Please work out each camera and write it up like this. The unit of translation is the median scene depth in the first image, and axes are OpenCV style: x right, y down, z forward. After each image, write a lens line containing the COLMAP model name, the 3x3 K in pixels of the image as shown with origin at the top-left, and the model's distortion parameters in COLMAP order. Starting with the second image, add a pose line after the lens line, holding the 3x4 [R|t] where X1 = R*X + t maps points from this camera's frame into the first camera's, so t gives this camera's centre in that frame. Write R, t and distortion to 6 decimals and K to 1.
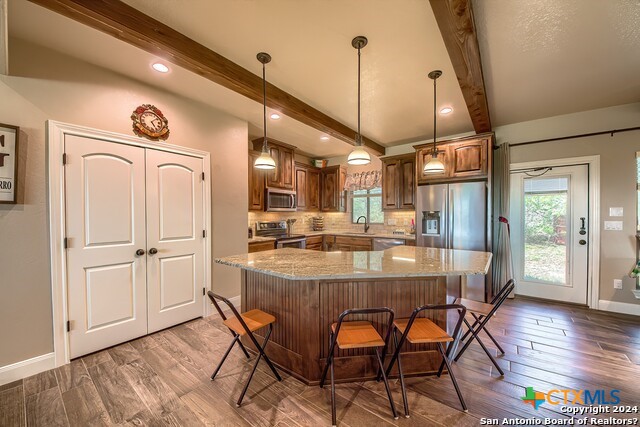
lens RADIAL K [[234.4, 0, 307.3], [0, 234.4, 218.6], [0, 0, 1]] dist [-0.026847, -0.000632]
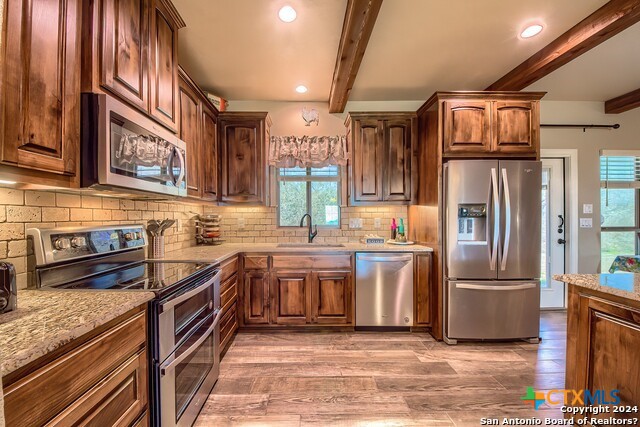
lens RADIAL K [[255.2, 0, 317.2], [0, 255.2, 216.9], [0, 0, 1]] dist [-0.001370, 0.000070]
pose [[0.759530, 0.003050, 0.650465, -0.177686], [0.009824, 0.999821, -0.016158, 0.008653], [-0.650398, 0.018663, 0.759364, 0.660036]]
